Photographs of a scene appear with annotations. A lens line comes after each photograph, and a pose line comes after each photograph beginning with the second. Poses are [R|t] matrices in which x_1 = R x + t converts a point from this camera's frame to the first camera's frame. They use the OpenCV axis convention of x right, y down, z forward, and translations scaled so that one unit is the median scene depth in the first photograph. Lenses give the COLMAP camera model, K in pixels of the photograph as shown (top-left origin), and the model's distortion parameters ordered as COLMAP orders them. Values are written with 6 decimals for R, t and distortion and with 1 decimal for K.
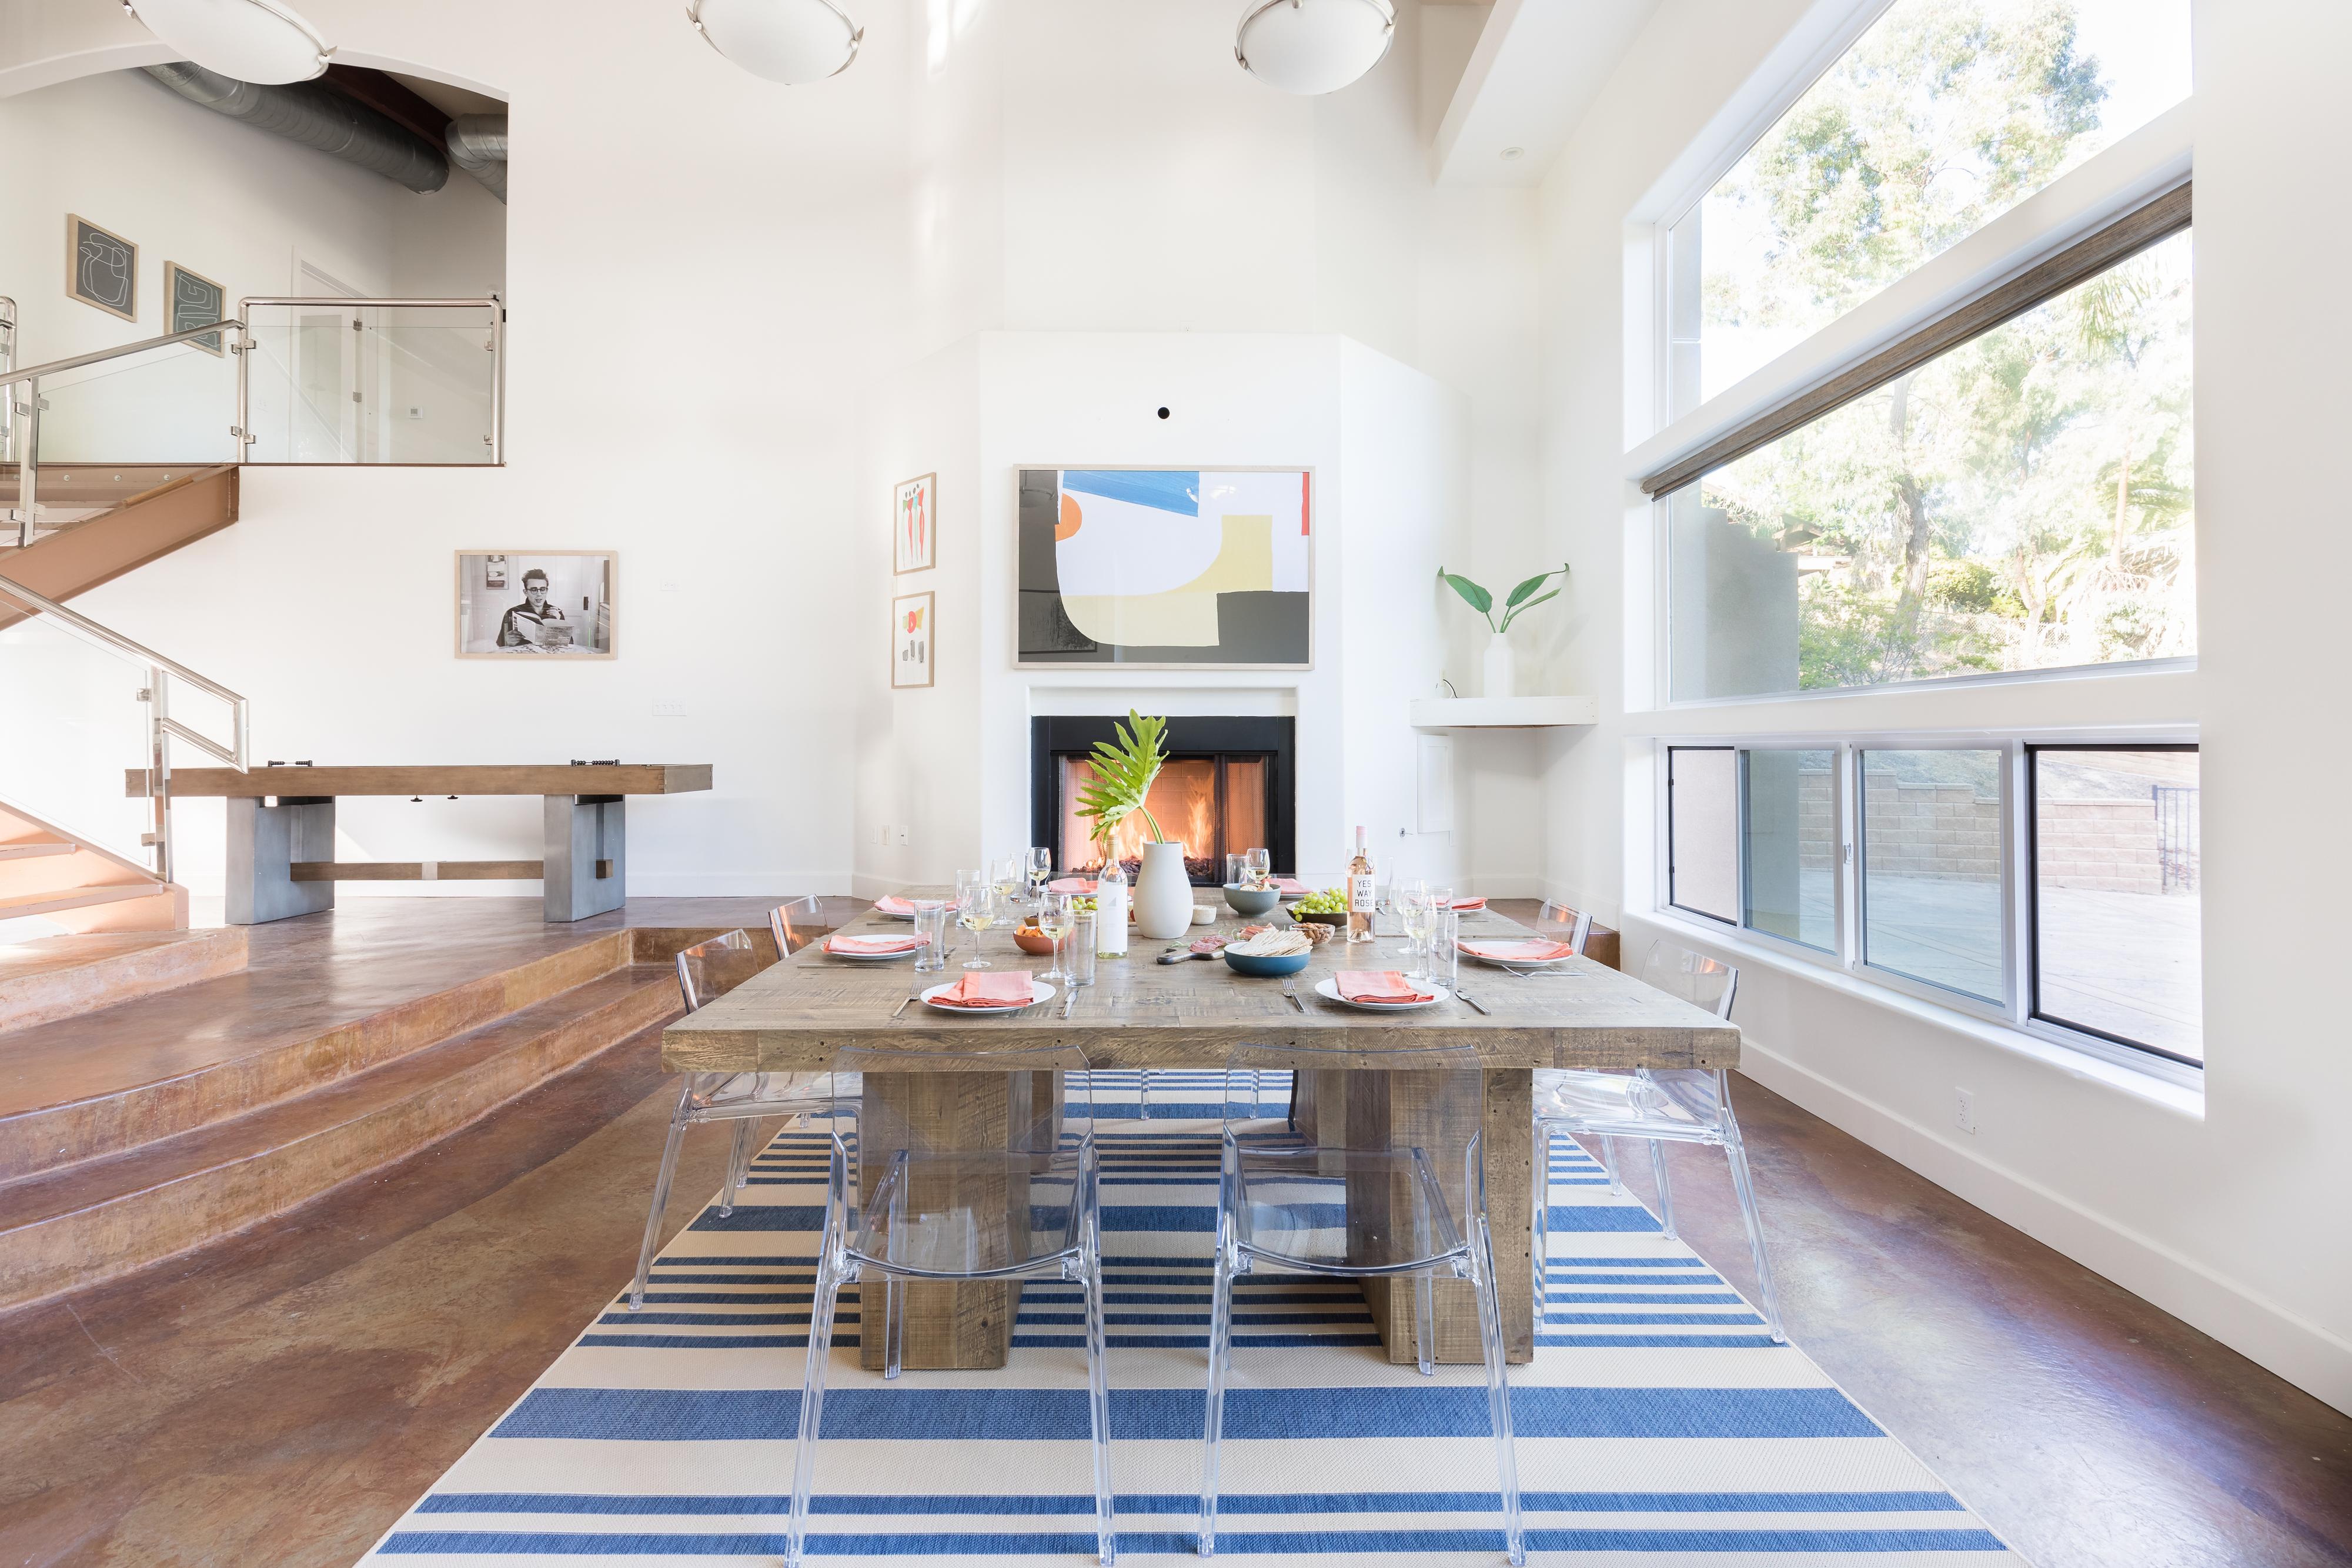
lens RADIAL K [[1039.4, 0, 1176.0], [0, 1039.4, 784.0], [0, 0, 1]] dist [-0.000003, -0.000045]
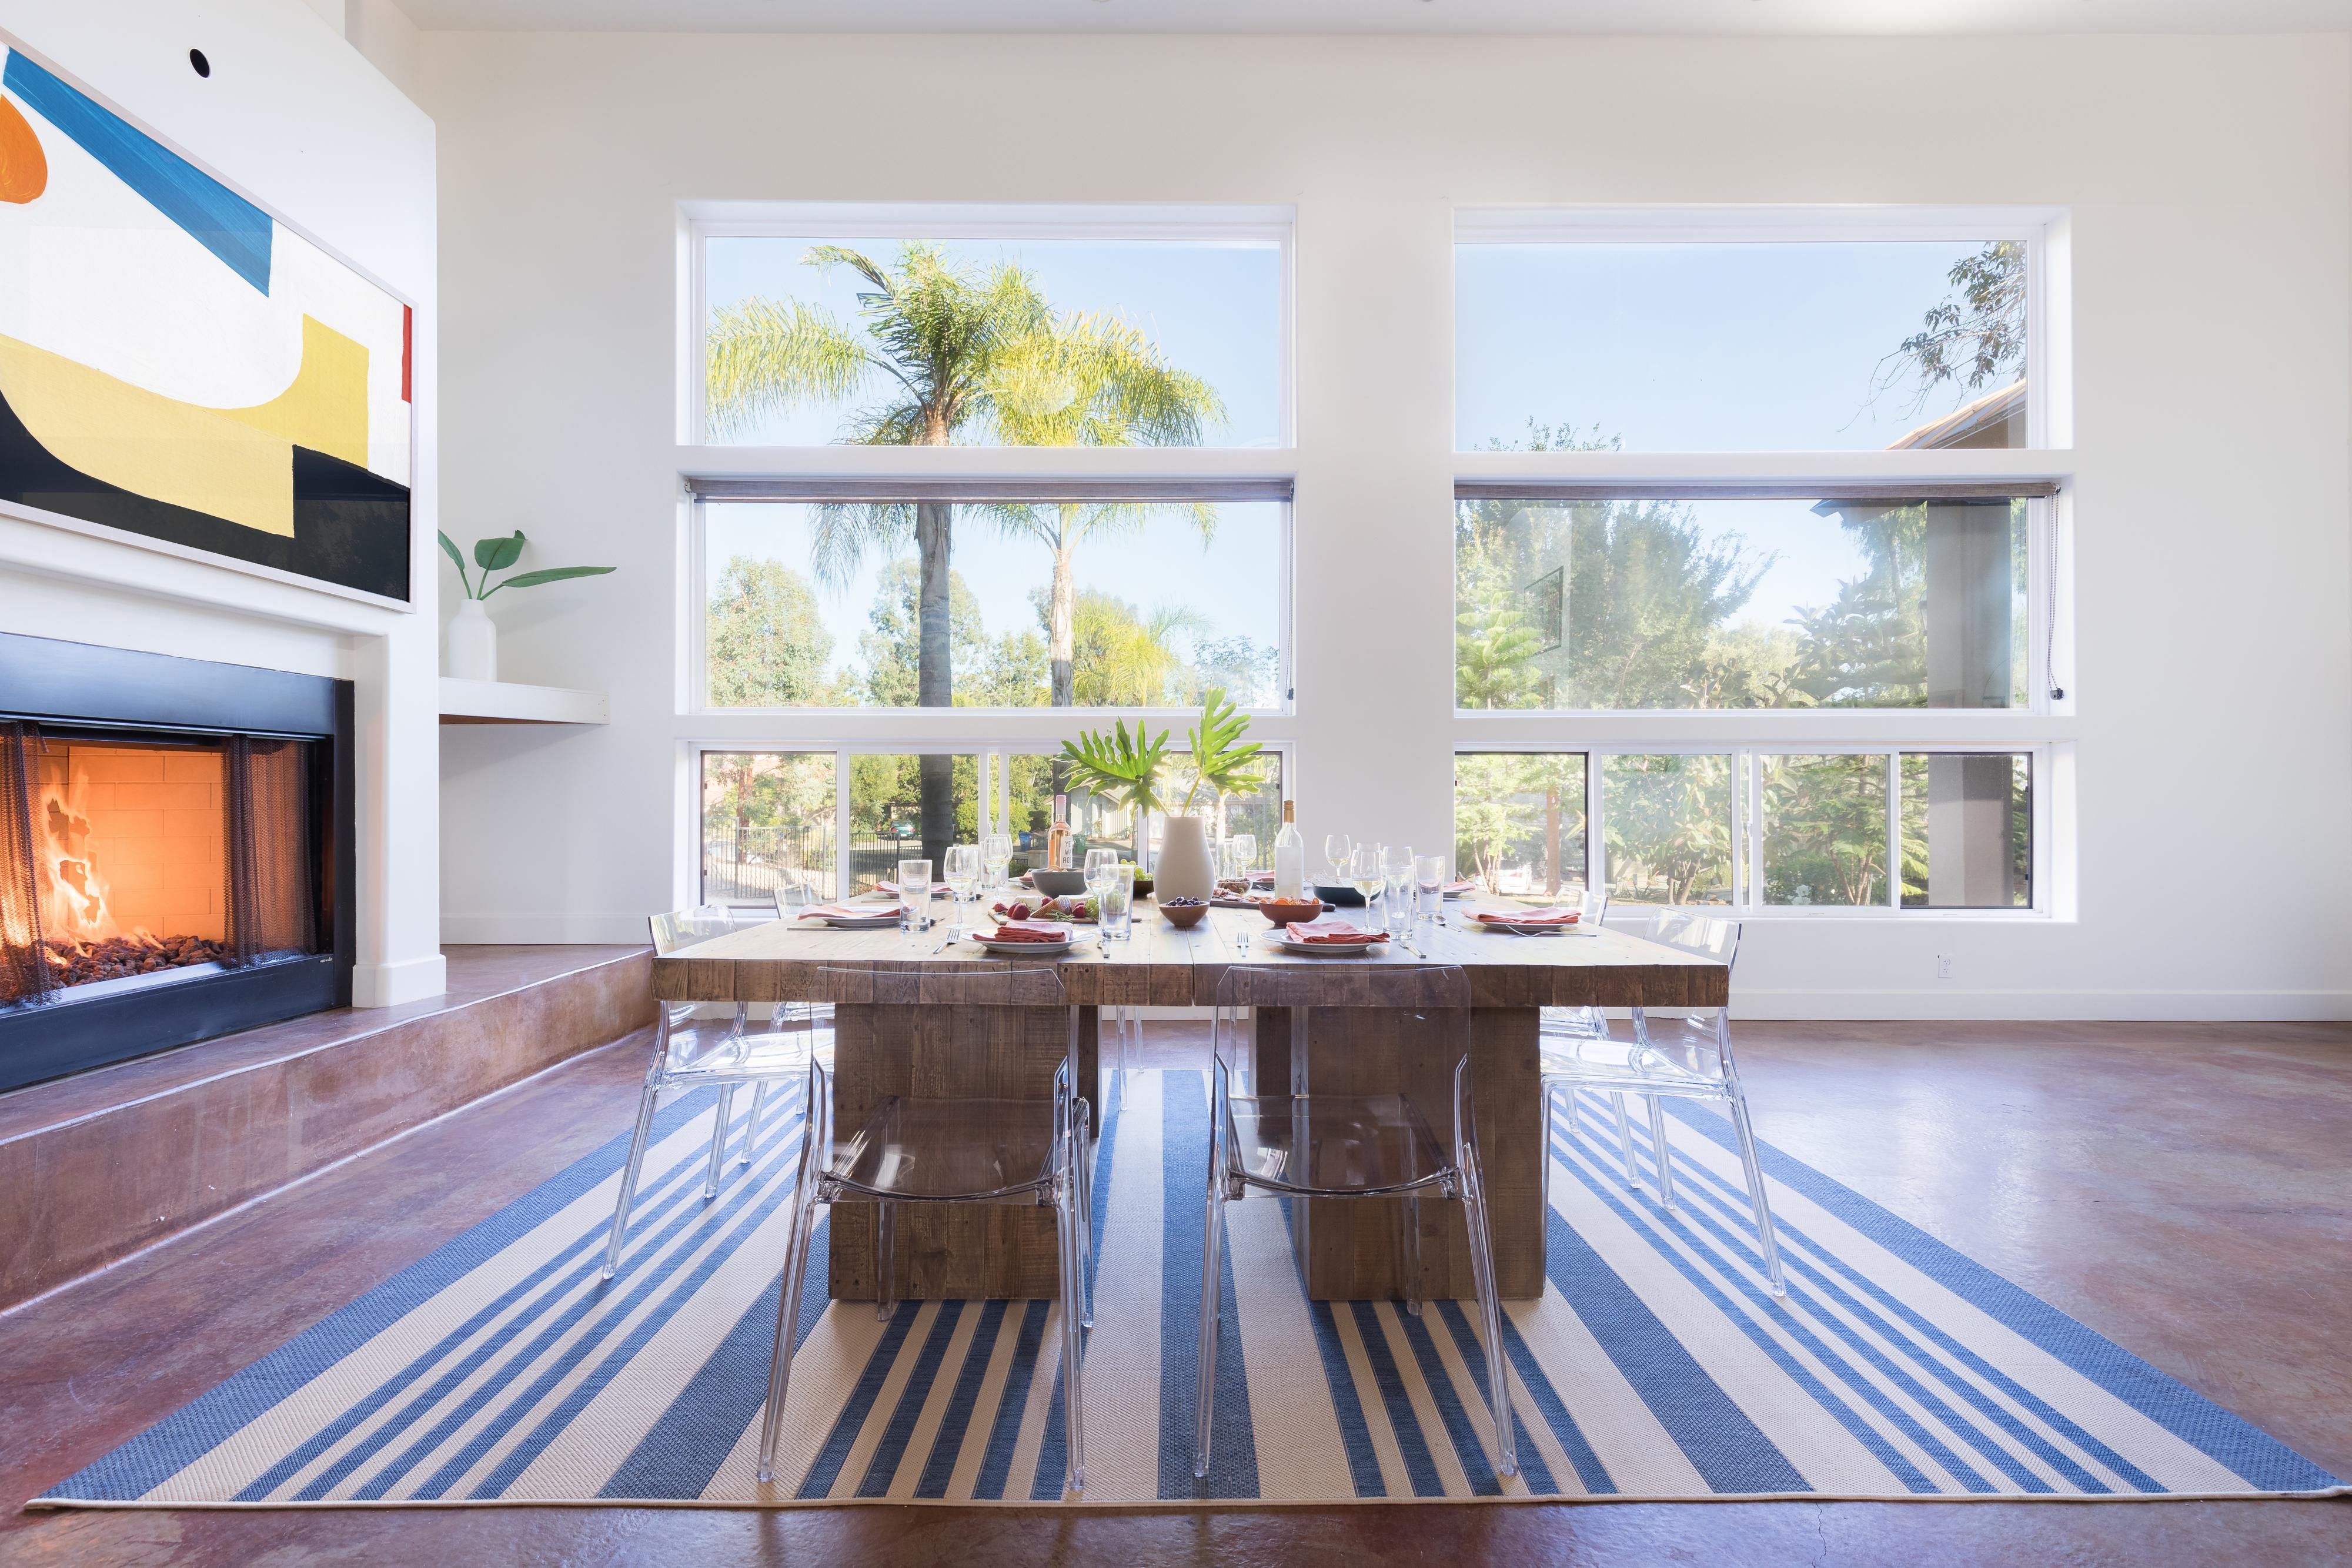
lens RADIAL K [[1052.6, 0, 1176.0], [0, 1052.6, 784.0], [0, 0, 1]] dist [0.000530, 0.000012]
pose [[0.001329, 0.013891, 0.999903, -0.533806], [0.041020, 0.999061, -0.013934, 0.028606], [-0.999157, 0.041034, 0.000758, 0.530306]]
